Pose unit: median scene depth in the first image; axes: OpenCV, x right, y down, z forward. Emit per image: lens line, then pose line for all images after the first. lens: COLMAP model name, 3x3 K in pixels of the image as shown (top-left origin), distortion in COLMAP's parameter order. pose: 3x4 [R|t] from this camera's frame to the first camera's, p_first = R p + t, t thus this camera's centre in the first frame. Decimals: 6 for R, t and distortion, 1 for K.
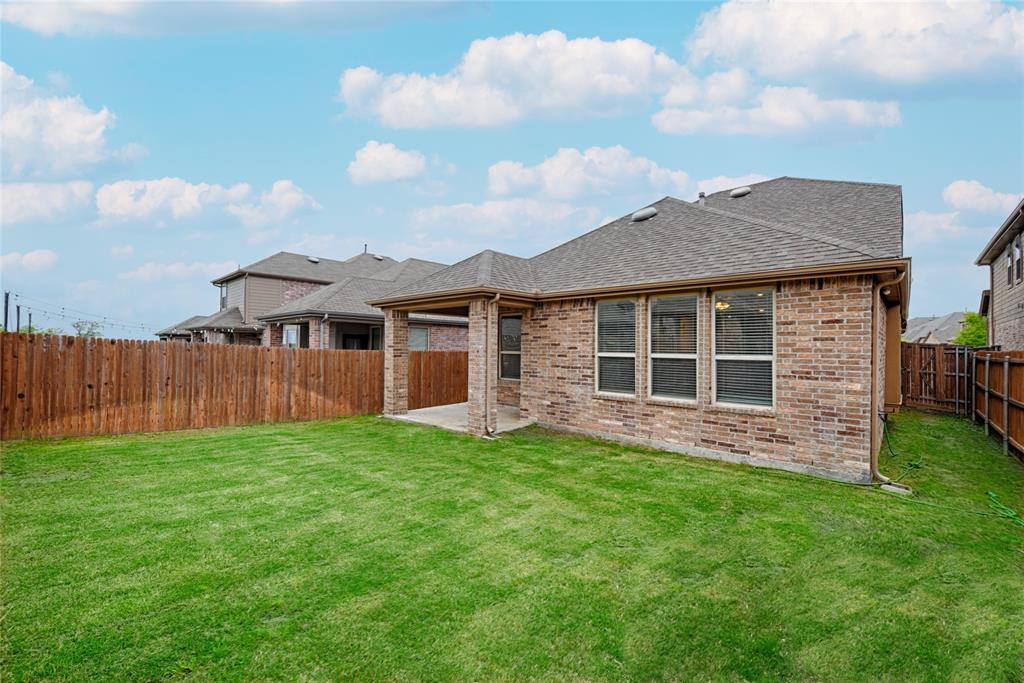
lens RADIAL K [[418.8, 0, 516.6], [0, 418.8, 349.1], [0, 0, 1]] dist [0.002893, 0.000043]
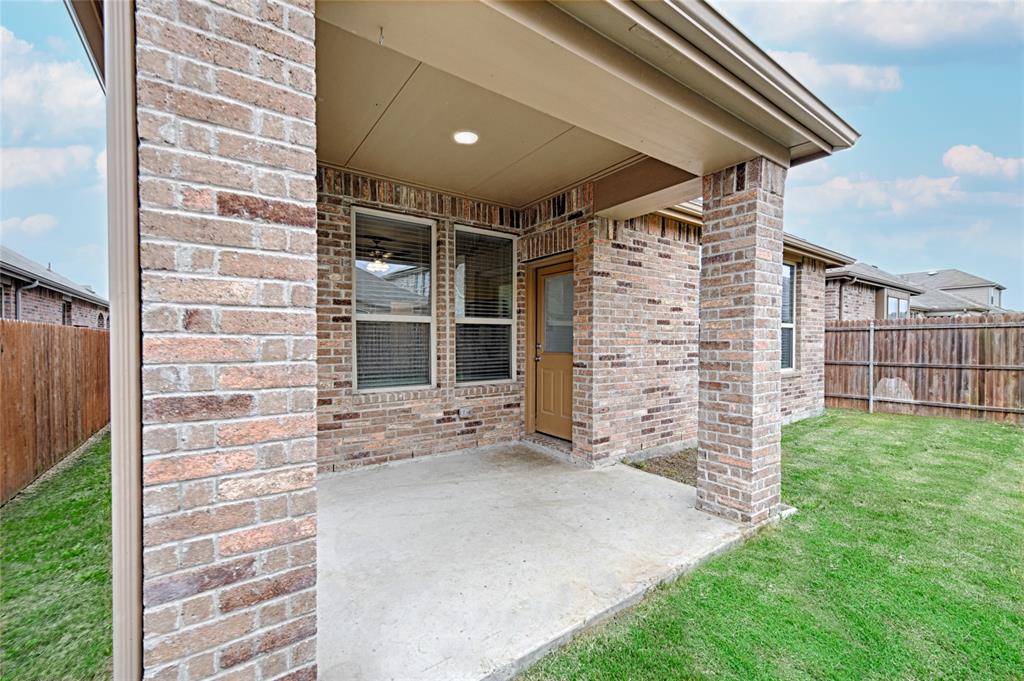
lens RADIAL K [[418.8, 0, 516.6], [0, 418.8, 348.1], [0, 0, 1]] dist [0.002893, 0.000043]
pose [[0.195380, -0.025814, 0.980388, -0.483479], [0.007116, 0.999665, 0.024904, 0.035317], [-0.980702, 0.002111, 0.195498, 1.093044]]
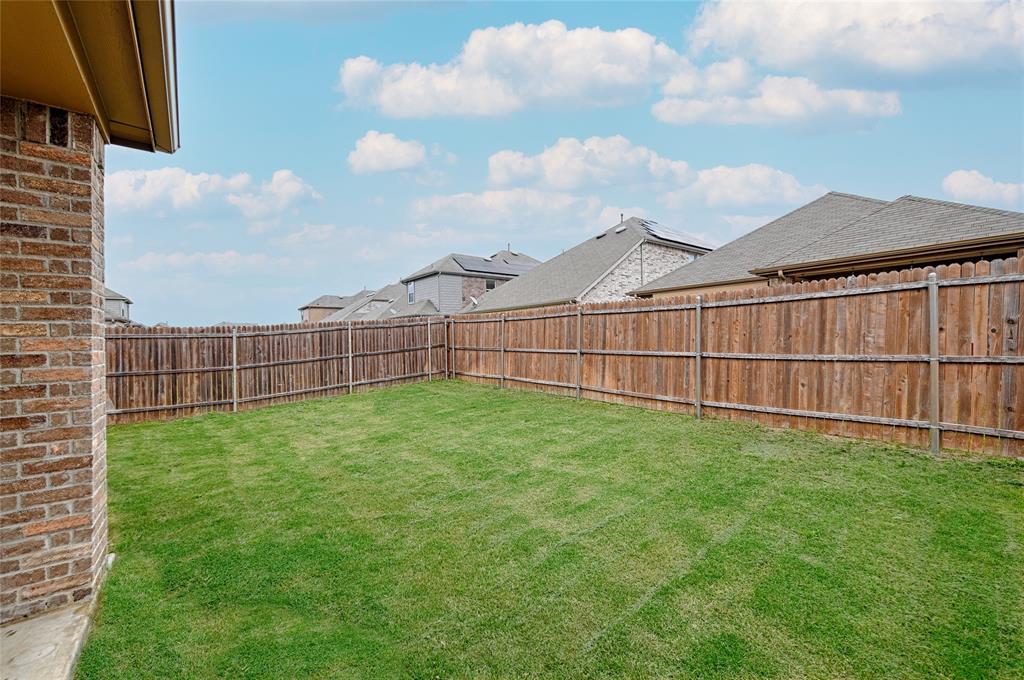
lens RADIAL K [[415.5, 0, 517.8], [0, 415.5, 342.1], [0, 0, 1]] dist [0.001849, -0.000008]
pose [[-0.989230, 0.008292, 0.146137, -0.410086], [0.009313, 0.999937, 0.006305, 0.033666], [-0.146076, 0.007598, -0.989244, 1.187225]]
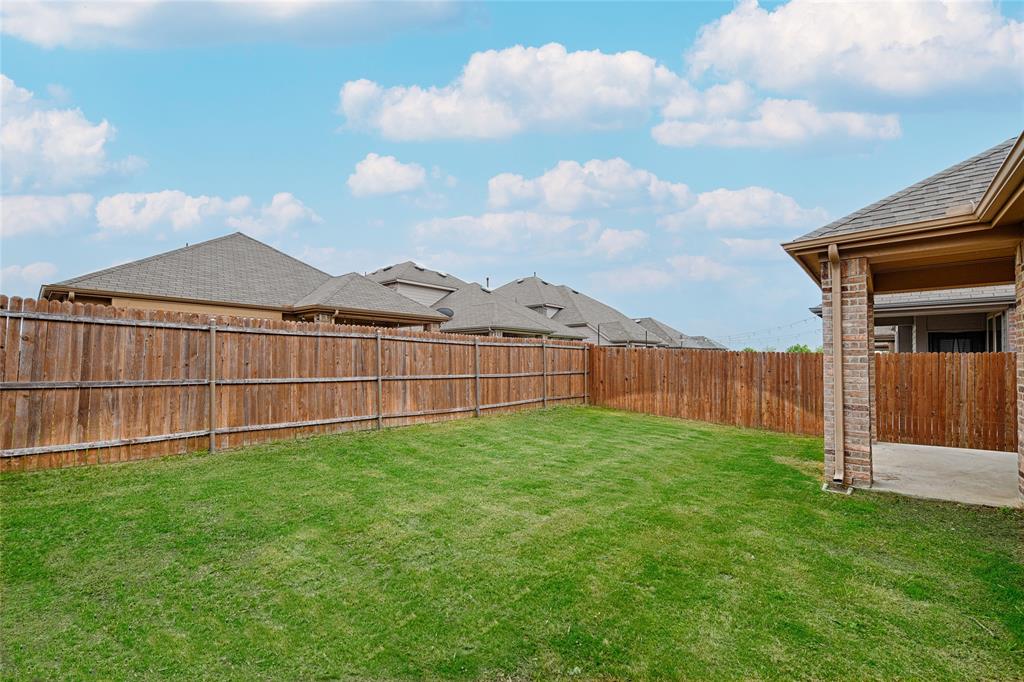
lens RADIAL K [[418.8, 0, 516.6], [0, 418.8, 348.6], [0, 0, 1]] dist [0.002893, 0.000043]
pose [[0.032530, -0.038077, -0.998745, 0.496342], [-0.002413, 0.999268, -0.038176, 0.032257], [0.999468, 0.003652, 0.032415, 0.489730]]
